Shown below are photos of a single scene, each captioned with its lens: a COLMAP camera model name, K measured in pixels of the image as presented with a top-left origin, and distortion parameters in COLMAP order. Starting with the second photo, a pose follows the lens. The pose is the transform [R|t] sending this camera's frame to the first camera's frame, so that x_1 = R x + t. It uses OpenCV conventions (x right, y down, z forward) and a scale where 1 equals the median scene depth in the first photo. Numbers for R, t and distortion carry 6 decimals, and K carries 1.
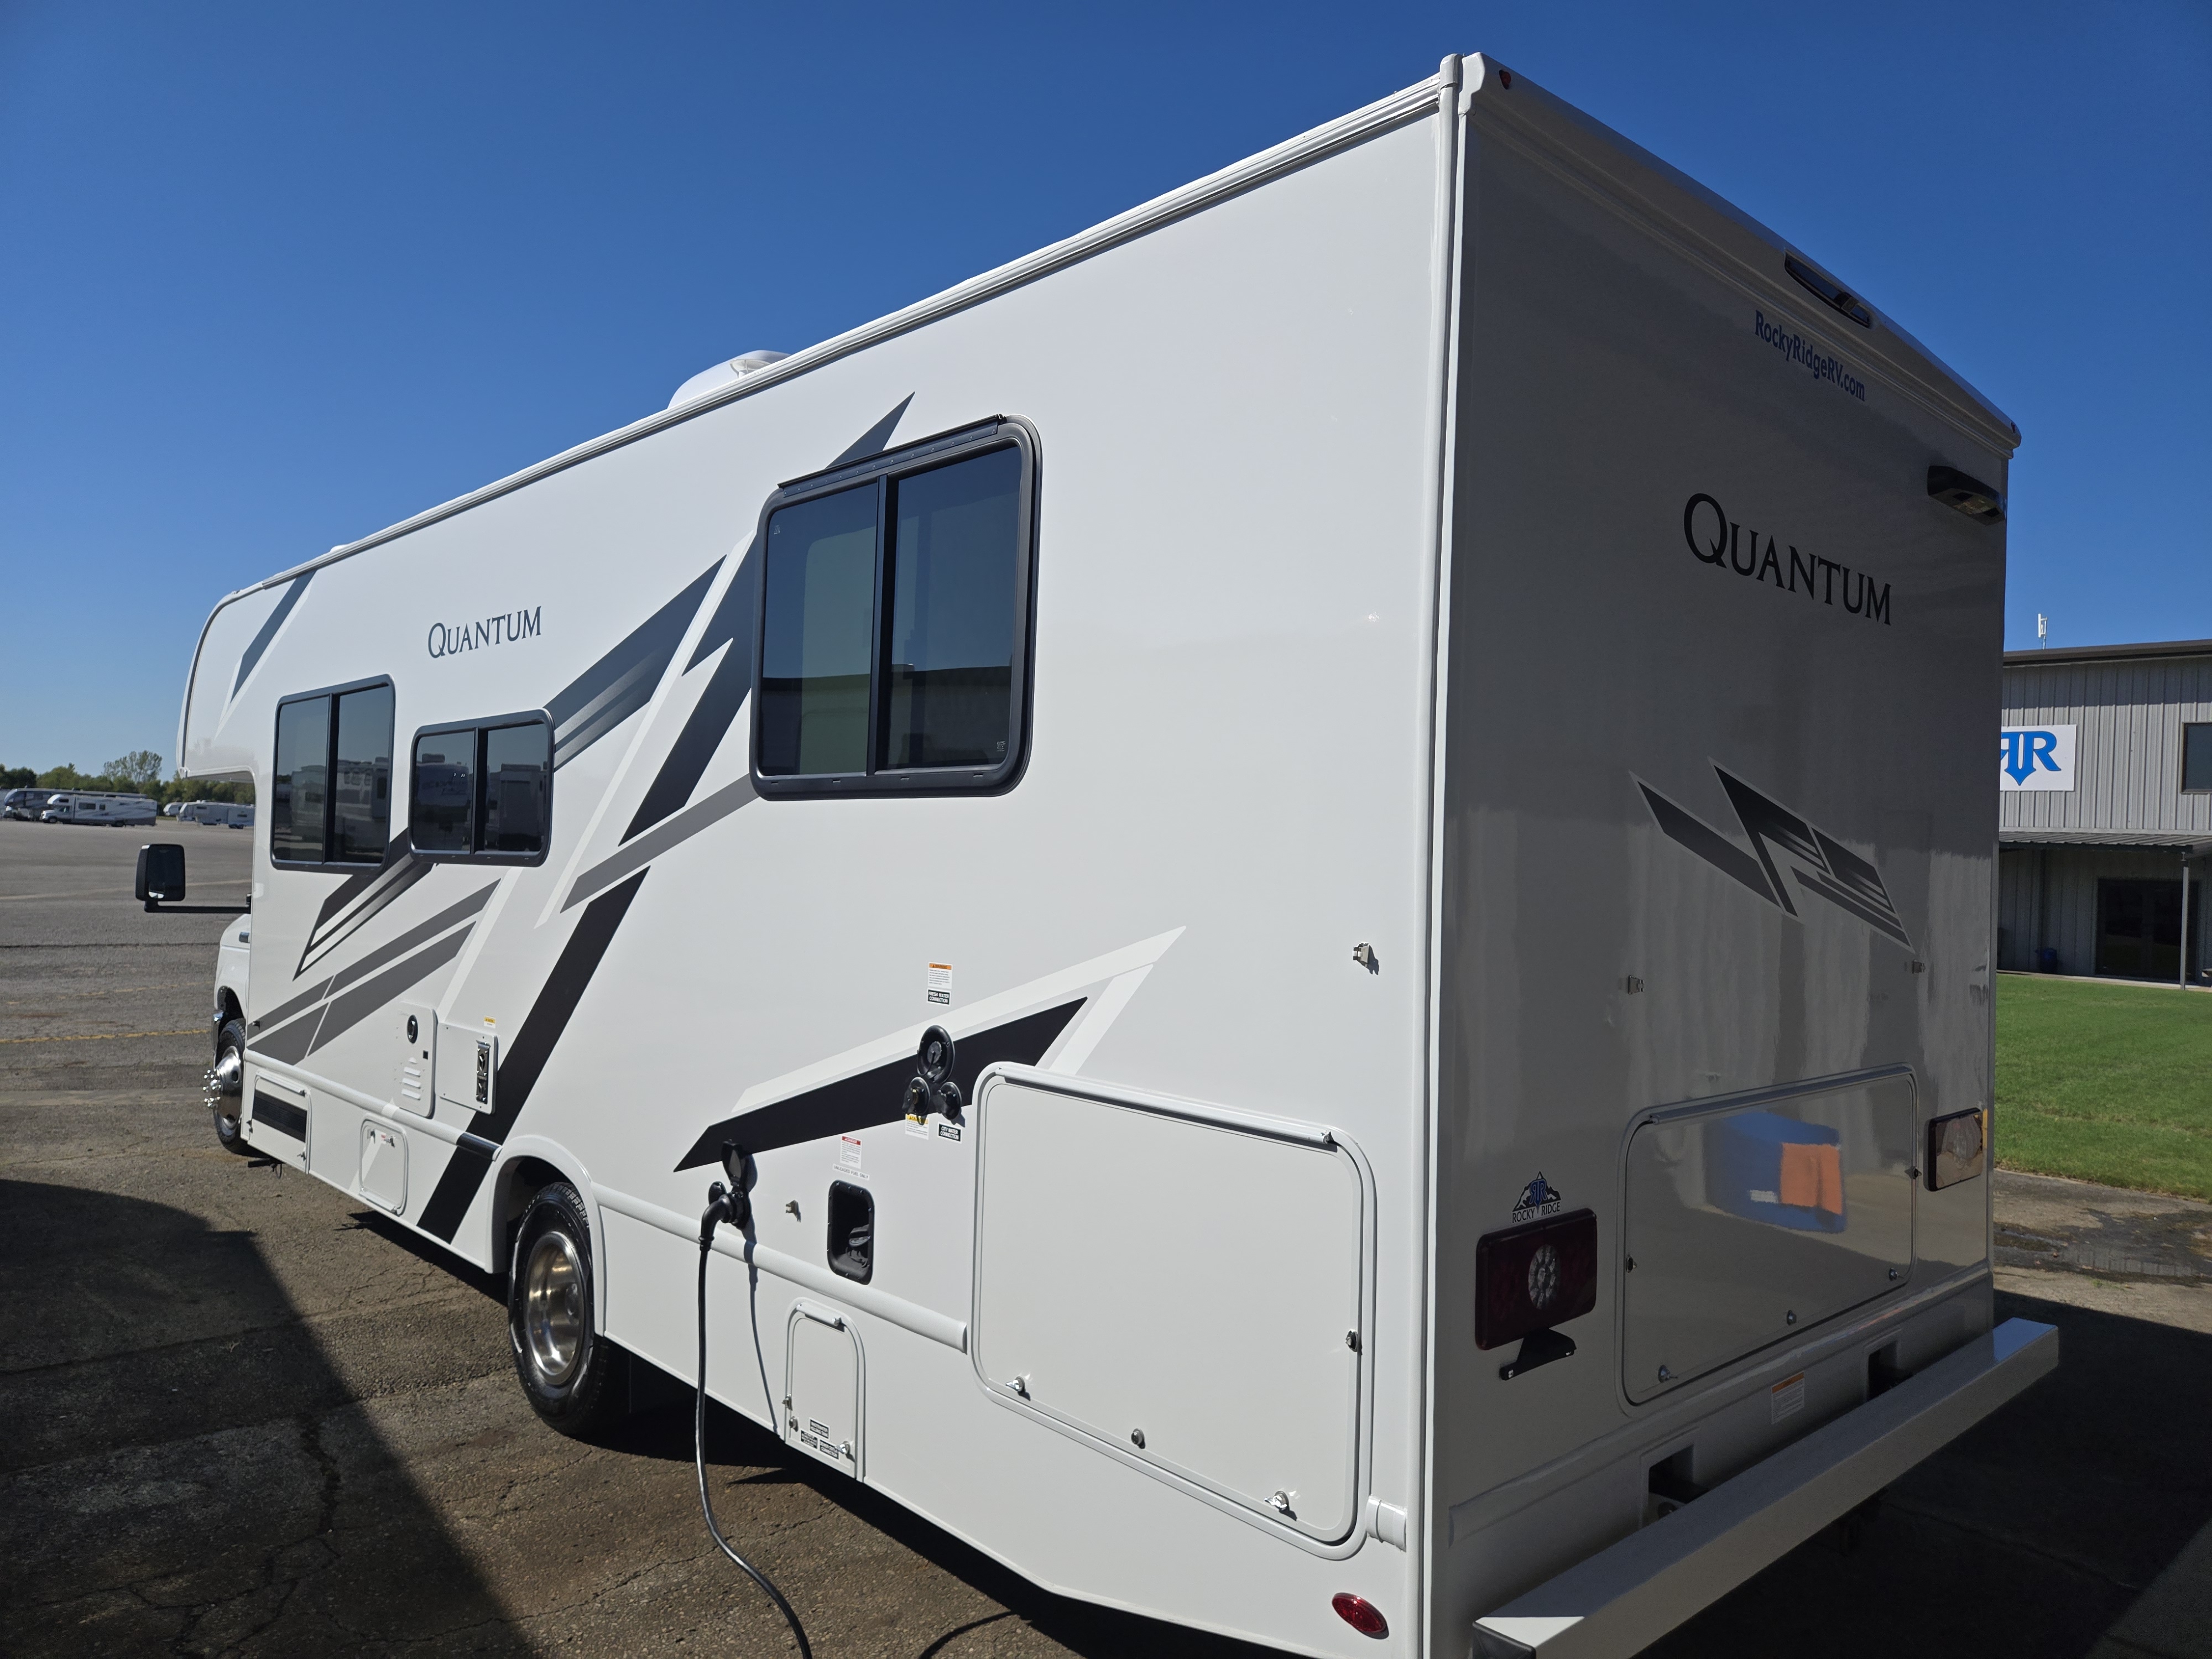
lens RADIAL K [[1507.9, 0, 1105.0], [0, 1507.9, 854.5], [0, 0, 1]] dist [0.041885, -0.000796]
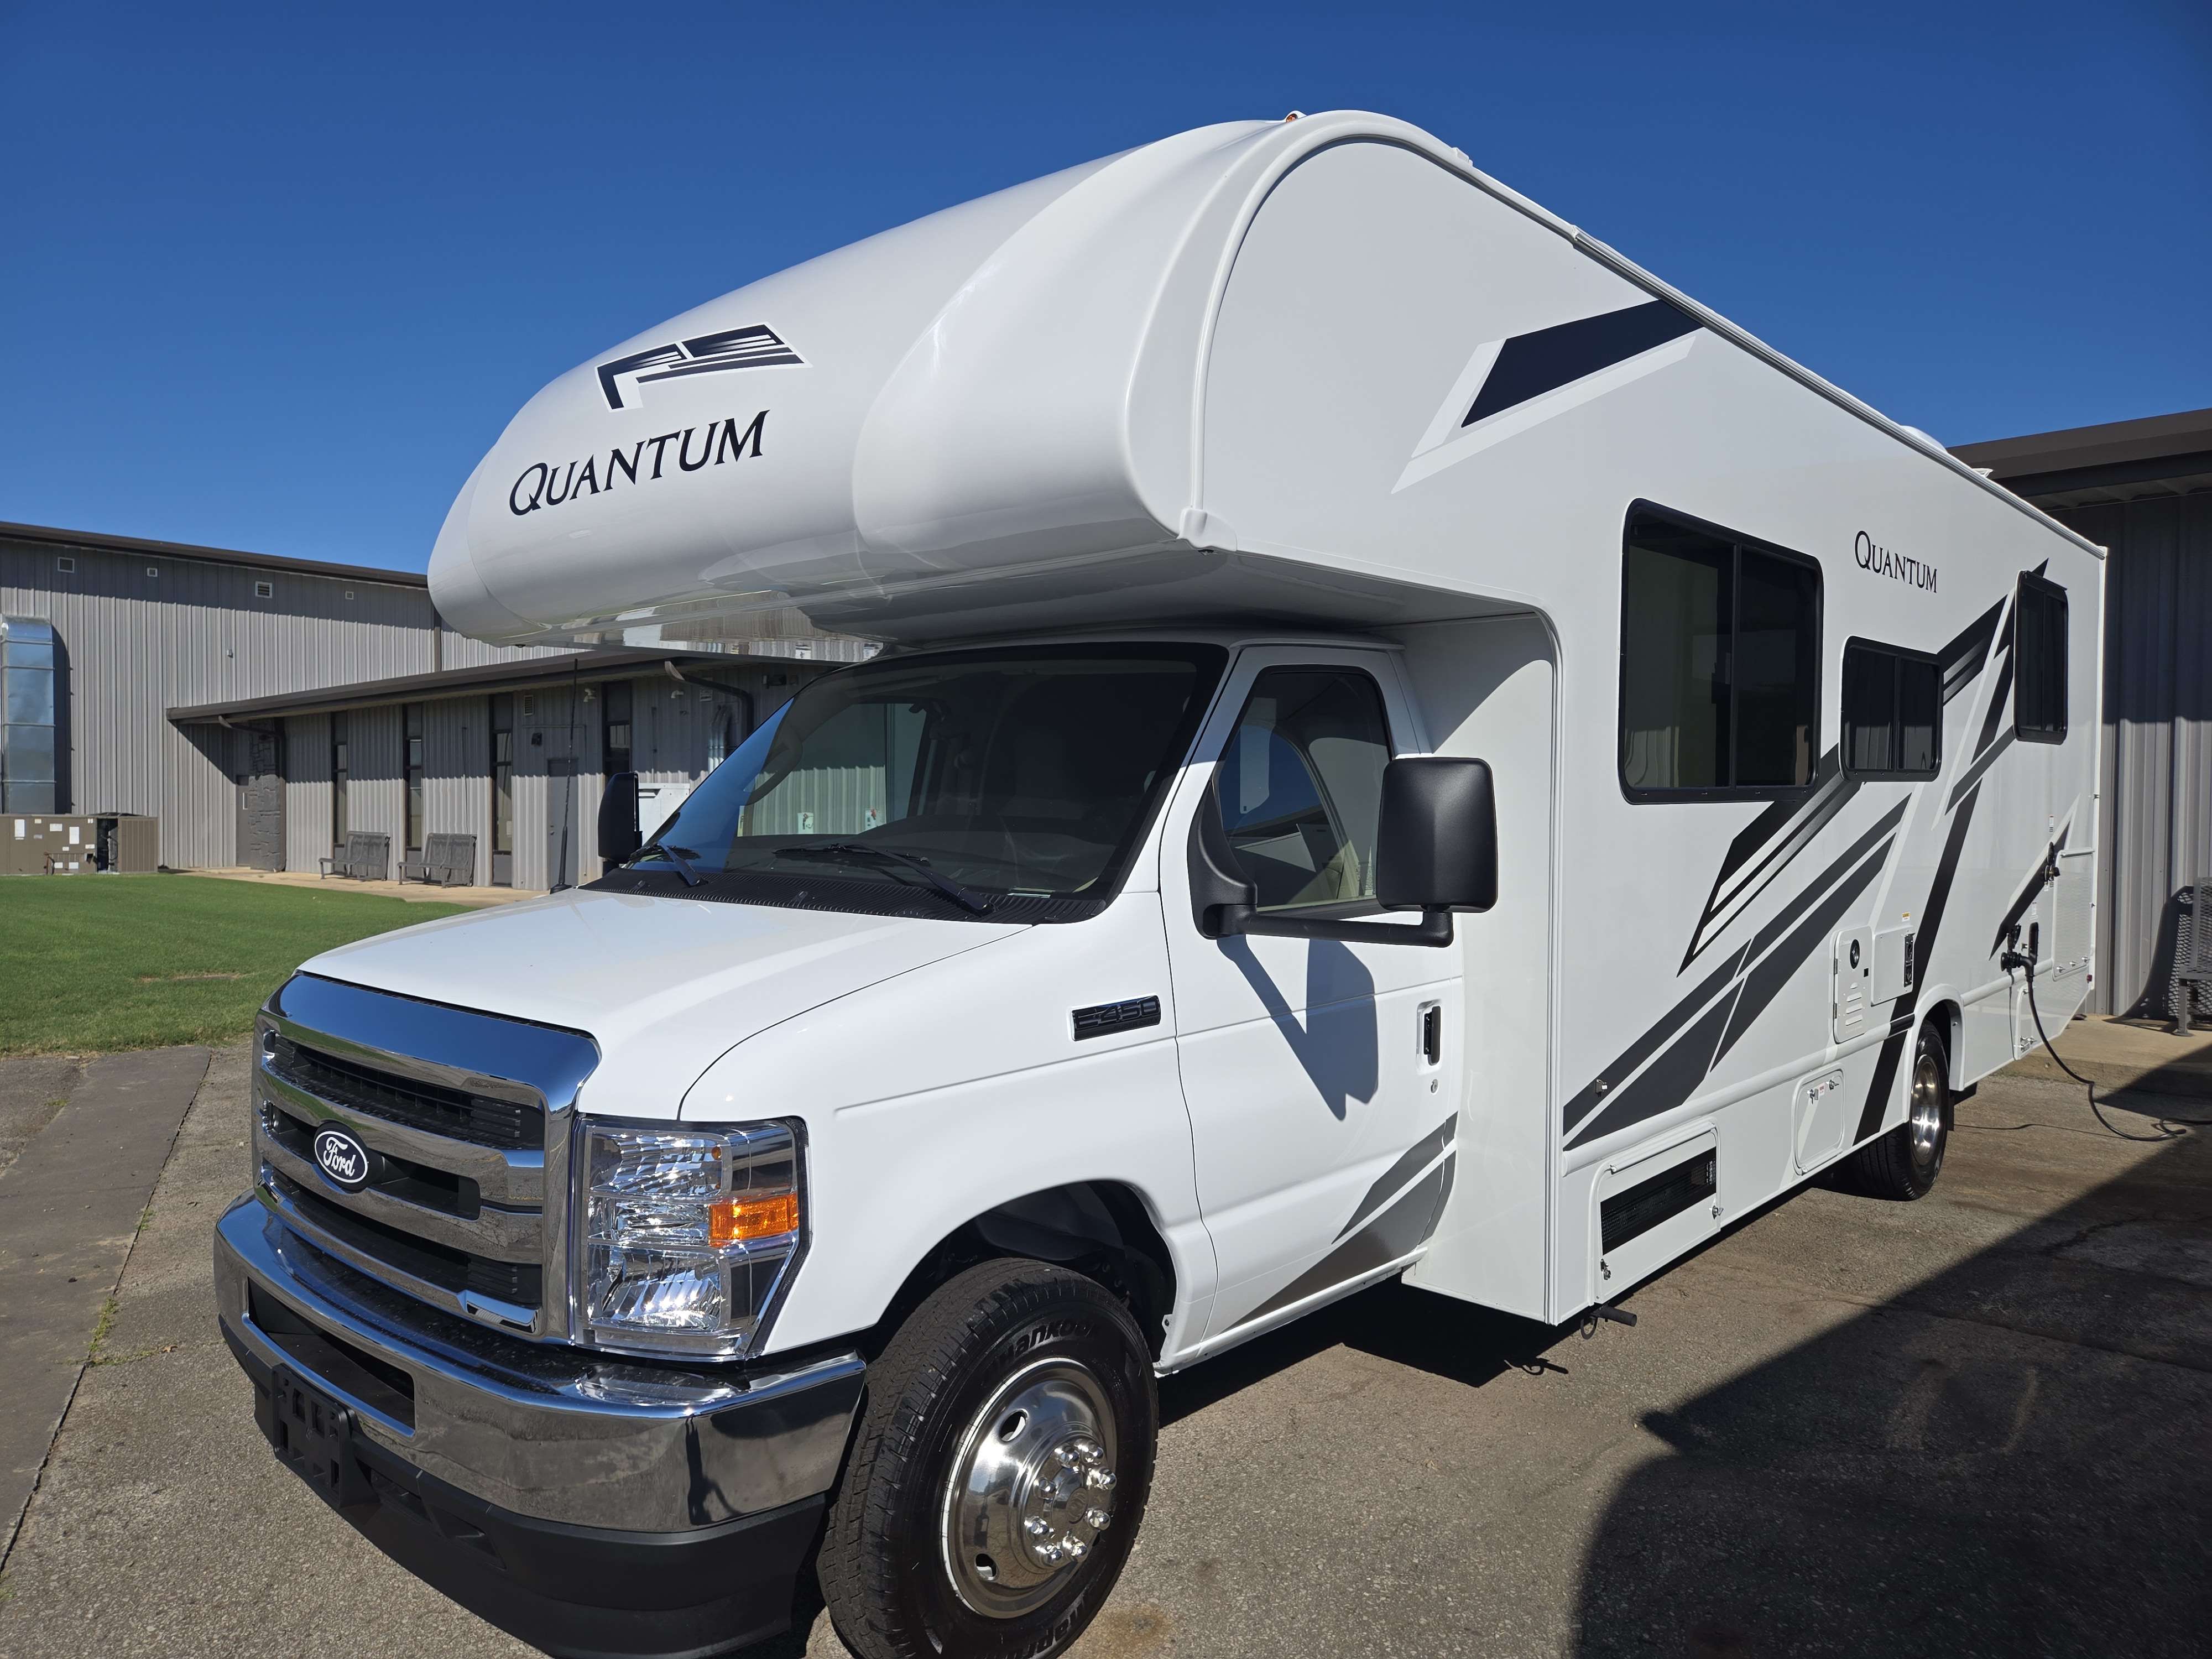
lens RADIAL K [[1379.6, 0, 1106.0], [0, 1379.6, 829.5], [0, 0, 1]] dist [-0.003744, -0.001144]
pose [[-0.036875, -0.076768, 0.996367, -1.314926], [-0.023729, 0.996831, 0.075926, -0.019415], [-0.999038, -0.020843, -0.038580, 1.525079]]
